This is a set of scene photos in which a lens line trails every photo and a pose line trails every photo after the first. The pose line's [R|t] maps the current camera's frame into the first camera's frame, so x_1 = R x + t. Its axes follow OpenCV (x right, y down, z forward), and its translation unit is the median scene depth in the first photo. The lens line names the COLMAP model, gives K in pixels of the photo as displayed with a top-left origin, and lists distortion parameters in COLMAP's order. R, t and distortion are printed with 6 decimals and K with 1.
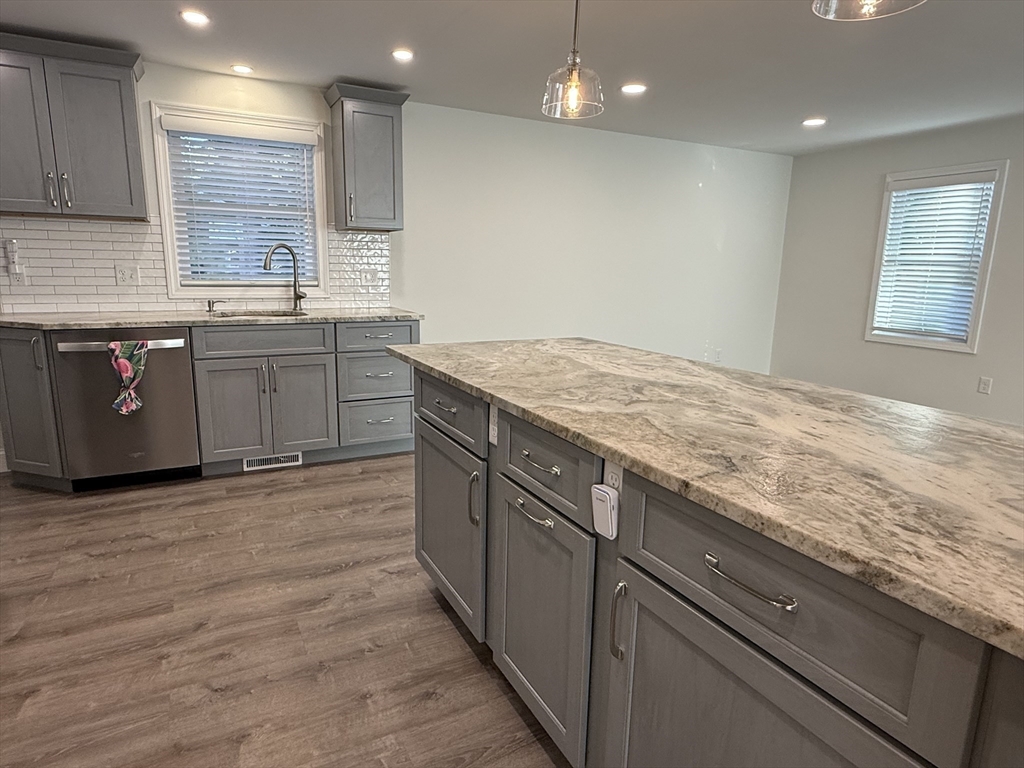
lens RADIAL K [[596.7, 0, 499.9], [0, 596.7, 385.1], [0, 0, 1]] dist [0.002414, 0.000196]
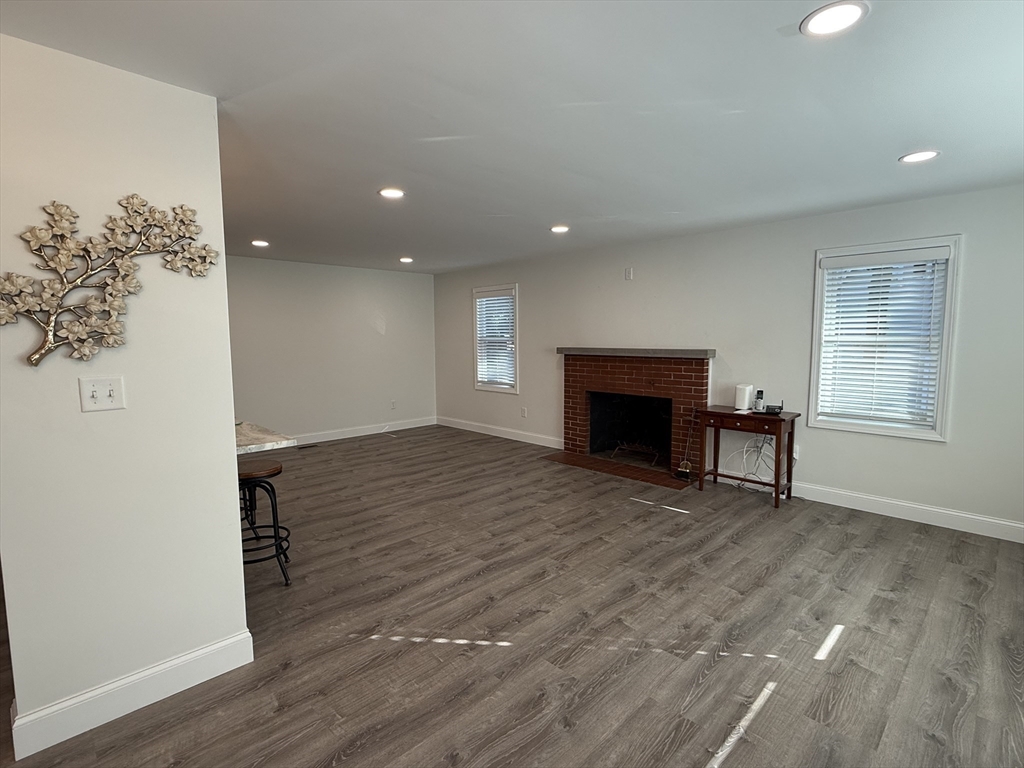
lens RADIAL K [[502.8, 0, 505.2], [0, 502.8, 385.9], [0, 0, 1]] dist [-0.002417, 0.000607]
pose [[0.957596, -0.052076, 0.283368, 0.700024], [0.079556, 0.993084, -0.086344, 0.085635], [-0.276911, 0.105227, 0.955116, -0.676535]]
